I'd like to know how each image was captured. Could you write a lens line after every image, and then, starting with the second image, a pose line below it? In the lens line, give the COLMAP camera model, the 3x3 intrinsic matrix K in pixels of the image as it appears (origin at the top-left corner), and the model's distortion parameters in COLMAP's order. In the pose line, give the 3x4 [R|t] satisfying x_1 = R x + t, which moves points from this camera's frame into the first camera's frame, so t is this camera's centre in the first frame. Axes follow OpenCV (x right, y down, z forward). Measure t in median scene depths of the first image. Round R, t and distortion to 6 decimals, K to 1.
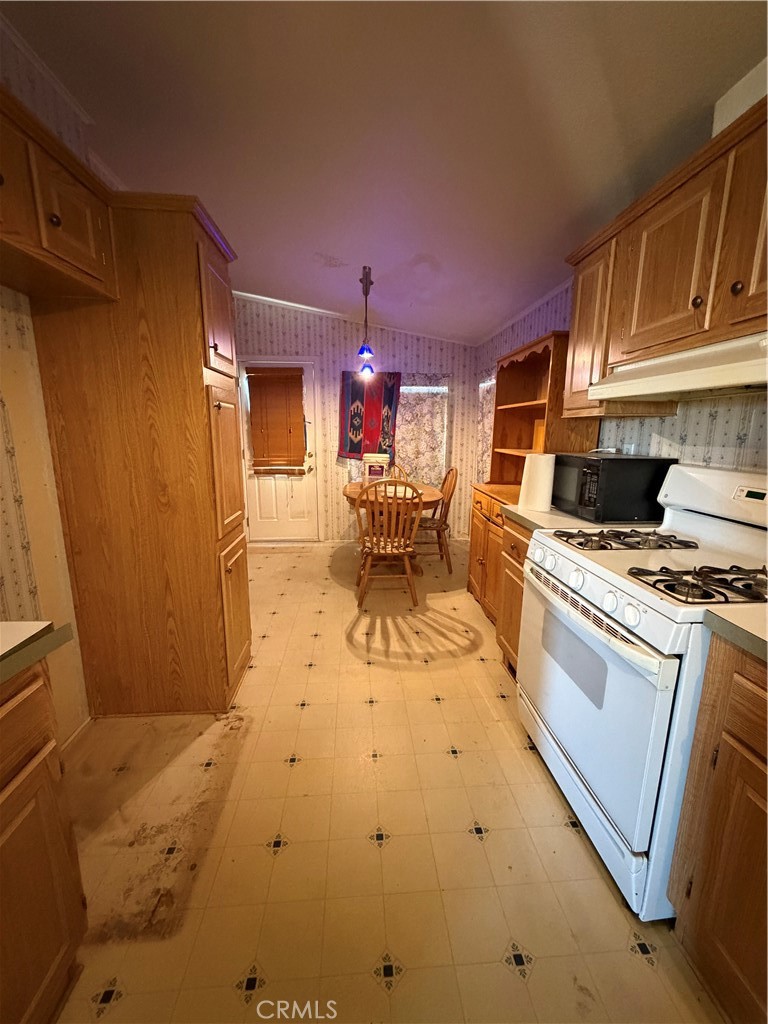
lens RADIAL K [[410.1, 0, 384.2], [0, 410.1, 508.5], [0, 0, 1]] dist [0.001925, 0.000231]
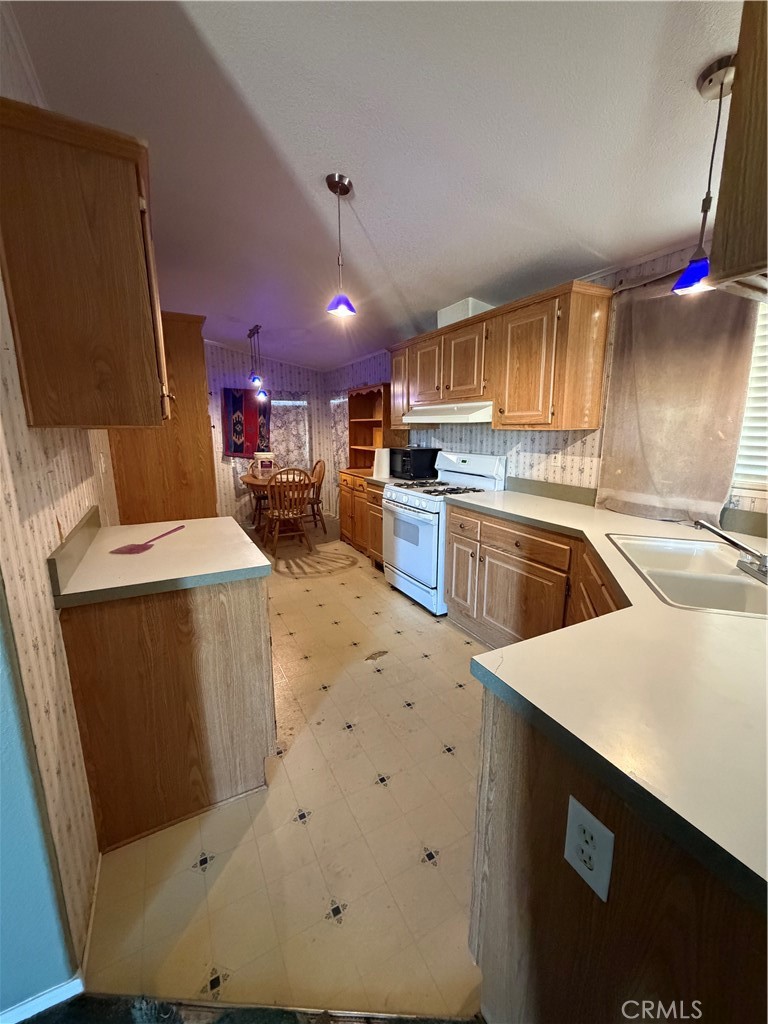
lens RADIAL K [[410.1, 0, 385.1], [0, 410.1, 509.4], [0, 0, 1]] dist [0.001925, 0.000231]
pose [[0.914869, -0.089070, 0.393804, -0.259822], [0.086158, 0.995965, 0.025107, 0.069735], [-0.394451, 0.010960, 0.918851, -0.510027]]
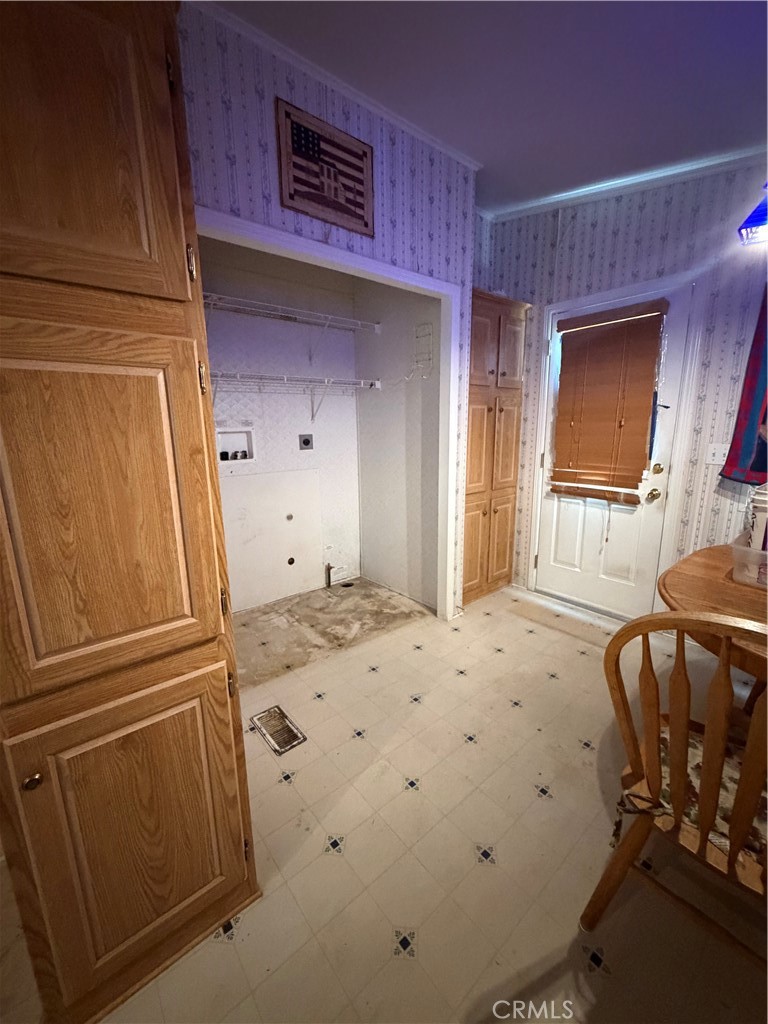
lens RADIAL K [[410.1, 0, 386.9], [0, 410.1, 509.6], [0, 0, 1]] dist [0.001925, 0.000231]
pose [[0.586383, 0.154832, -0.795099, 0.064956], [-0.139853, 0.986173, 0.088900, -0.119595], [0.797870, 0.059068, 0.599929, 0.636216]]
